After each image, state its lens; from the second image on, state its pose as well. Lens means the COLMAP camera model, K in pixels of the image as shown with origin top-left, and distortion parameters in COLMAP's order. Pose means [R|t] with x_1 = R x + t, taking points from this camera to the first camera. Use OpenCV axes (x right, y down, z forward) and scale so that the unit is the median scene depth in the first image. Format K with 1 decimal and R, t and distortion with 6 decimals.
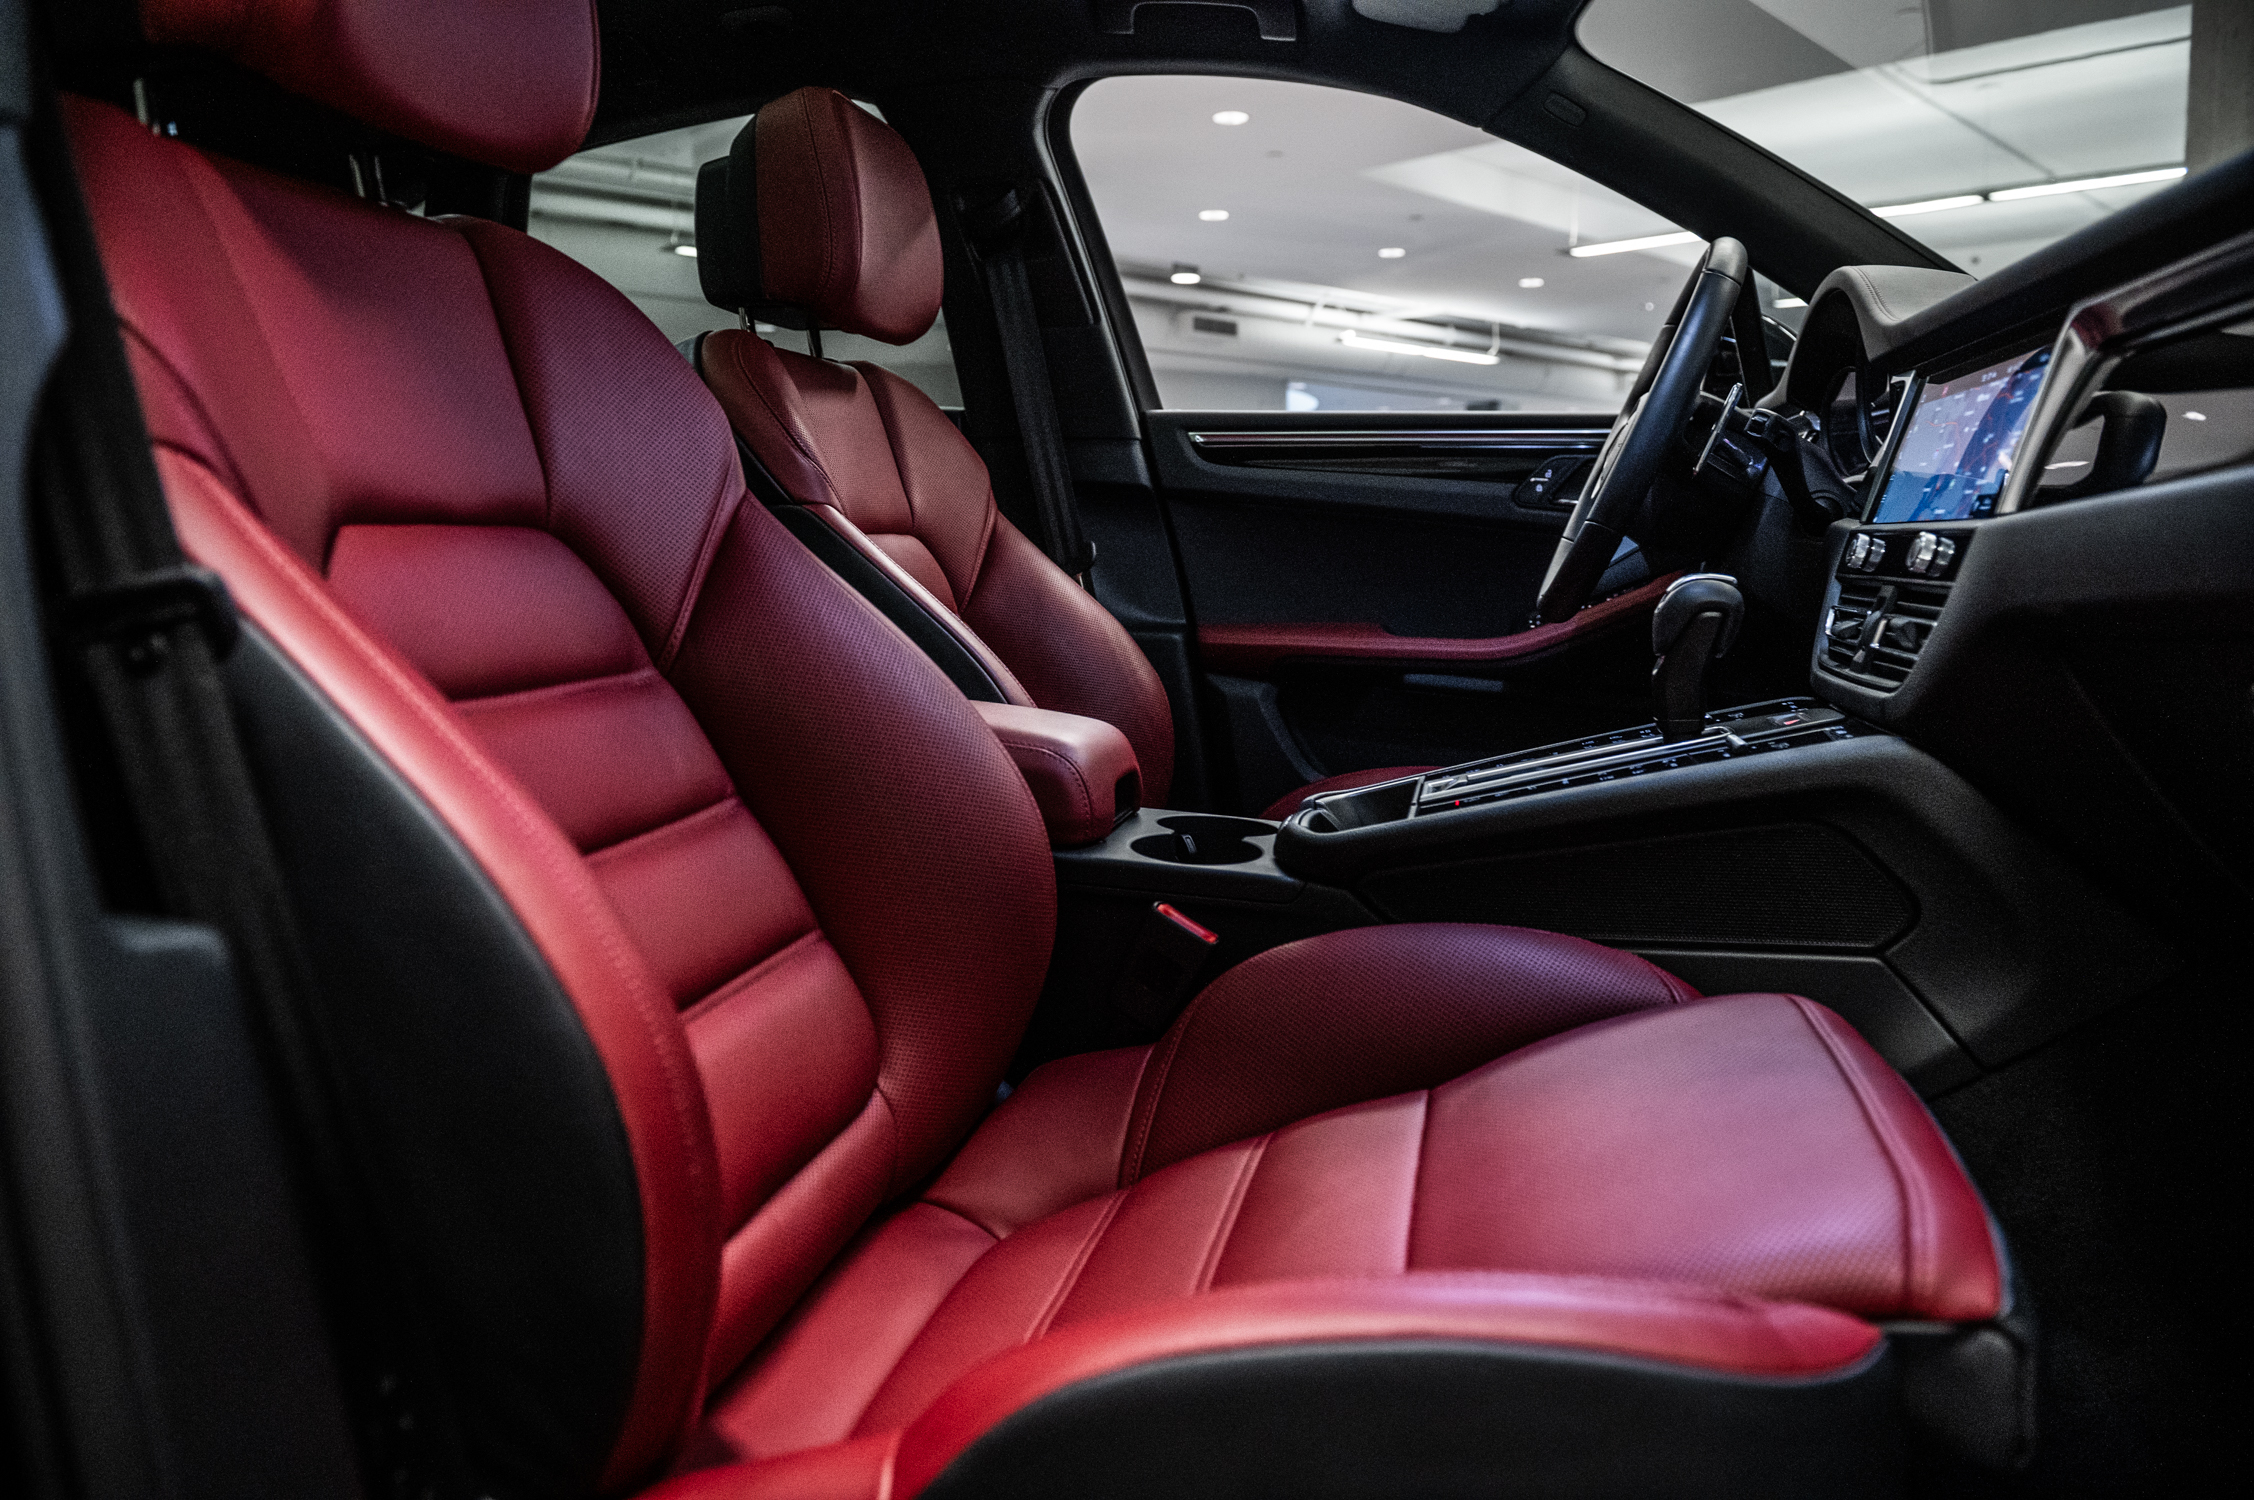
lens RADIAL K [[1569.4, 0, 1127.0], [0, 1569.4, 750.0], [0, 0, 1]] dist [-0.048131, -0.000421]
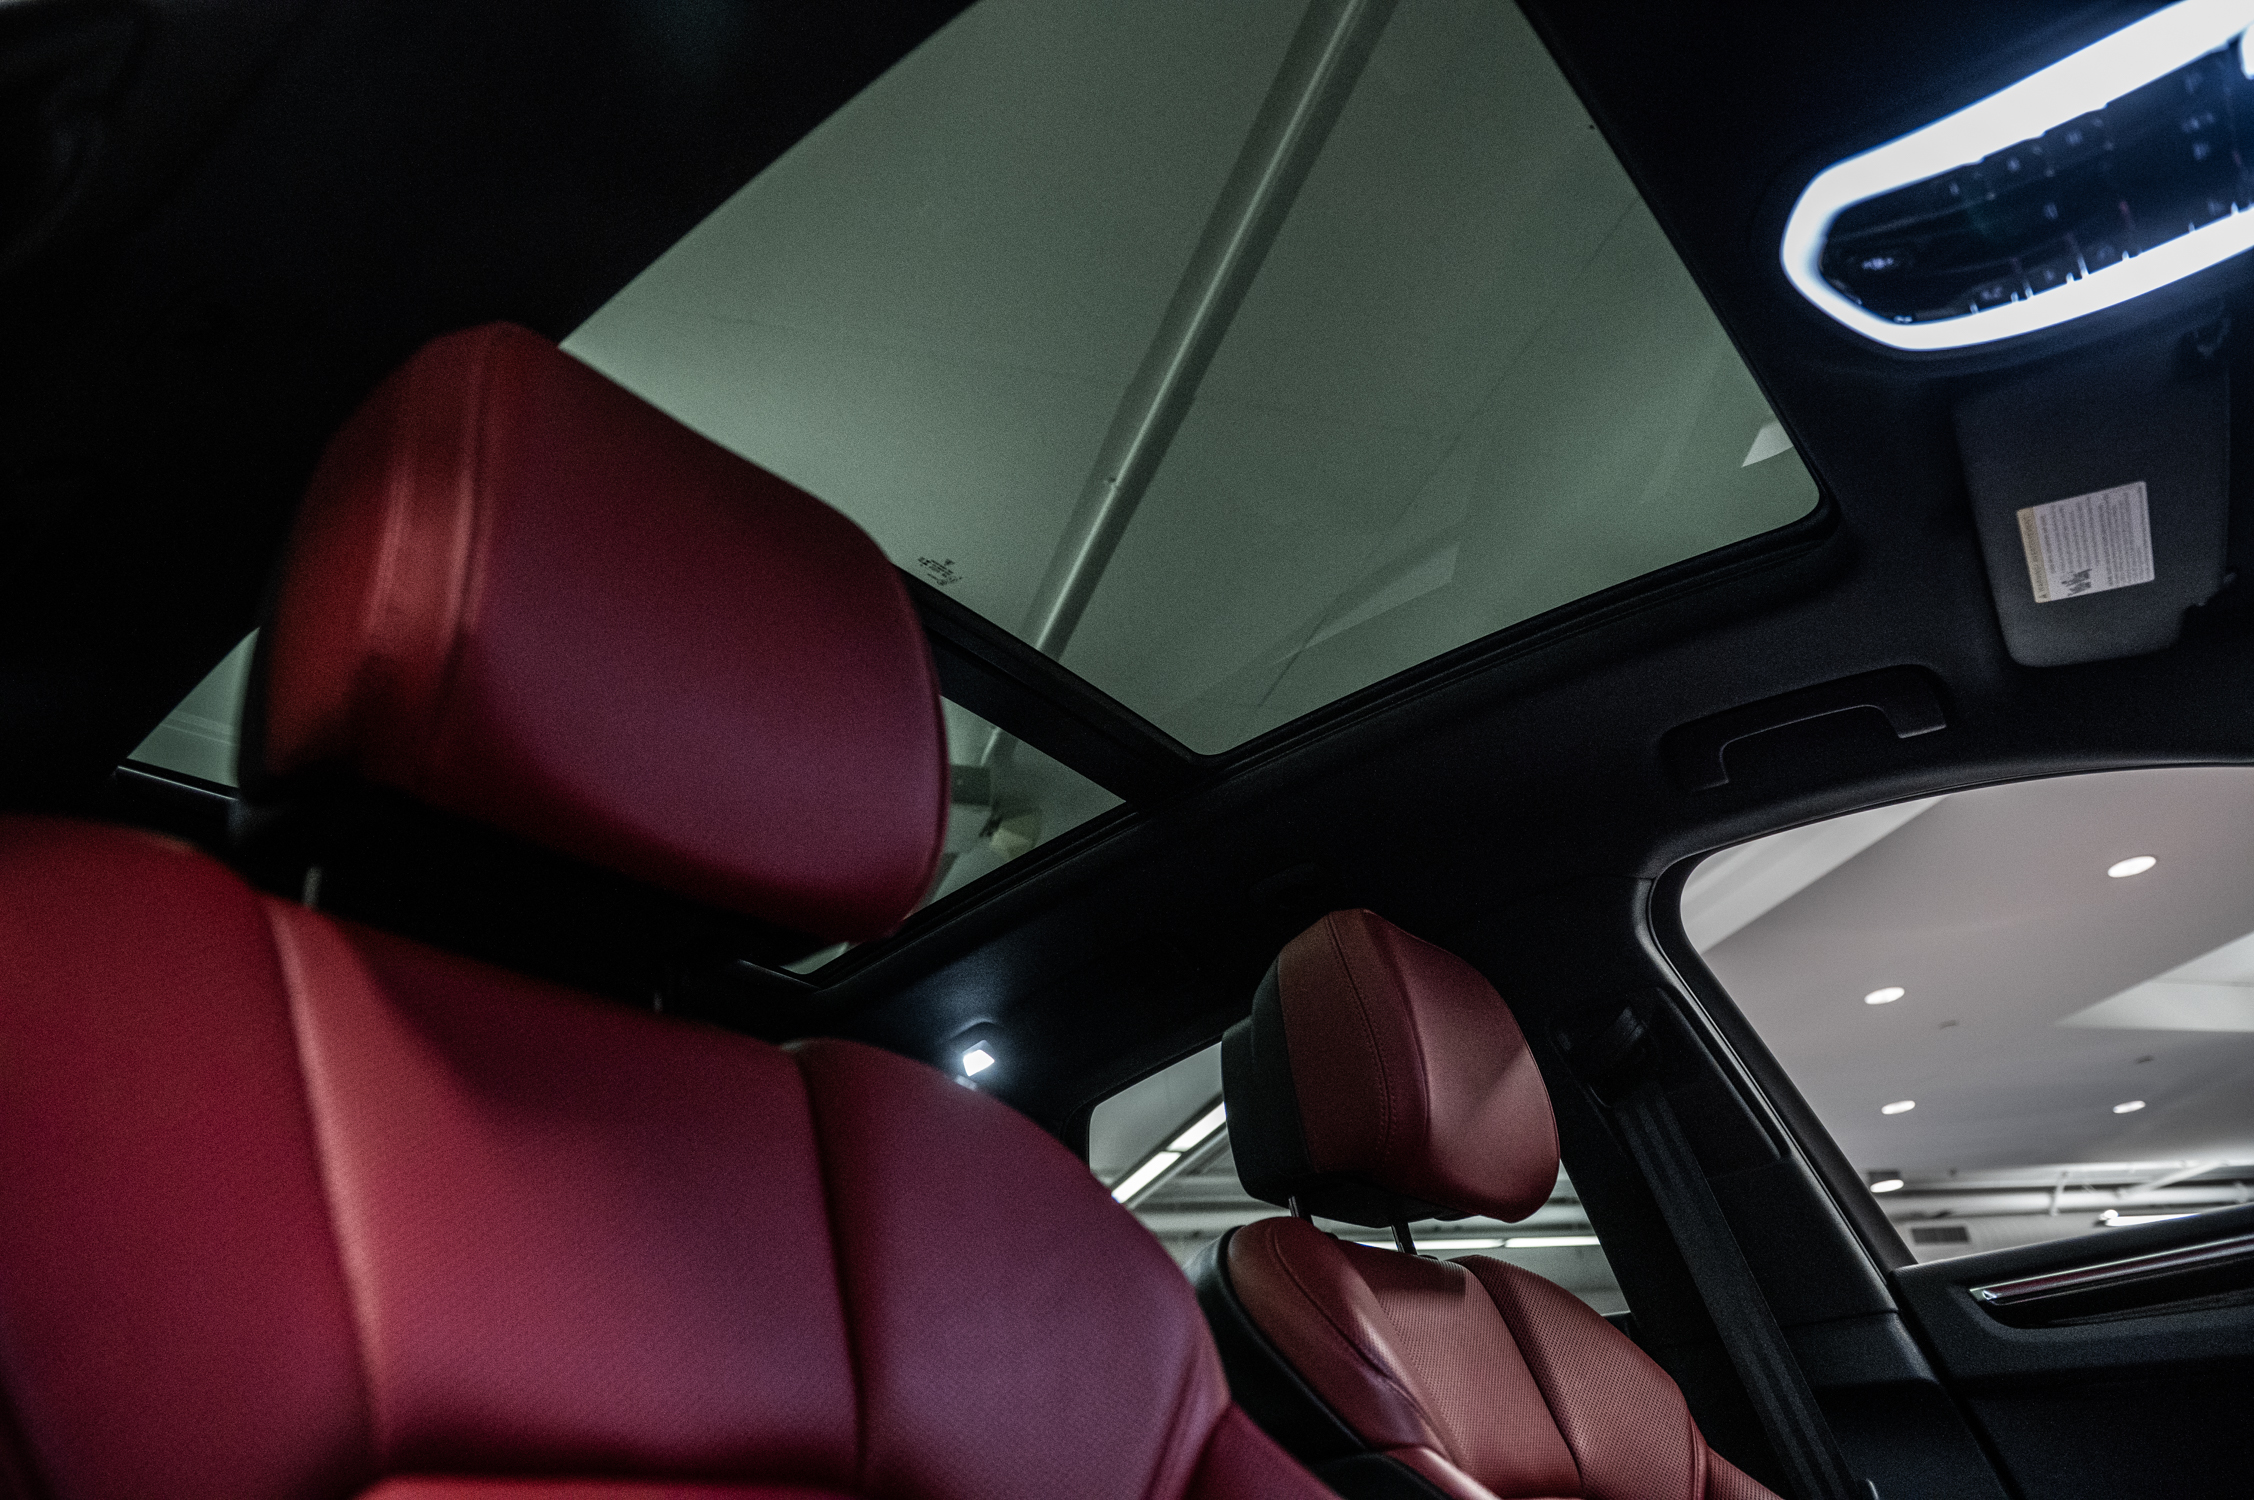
lens RADIAL K [[1569.4, 0, 1127.0], [0, 1569.4, 750.0], [0, 0, 1]] dist [-0.048131, -0.000421]
pose [[0.905965, -0.274752, -0.322086, -0.012944], [0.034979, 0.806774, -0.589824, -0.011998], [0.421906, 0.523093, 0.740519, 0.246098]]
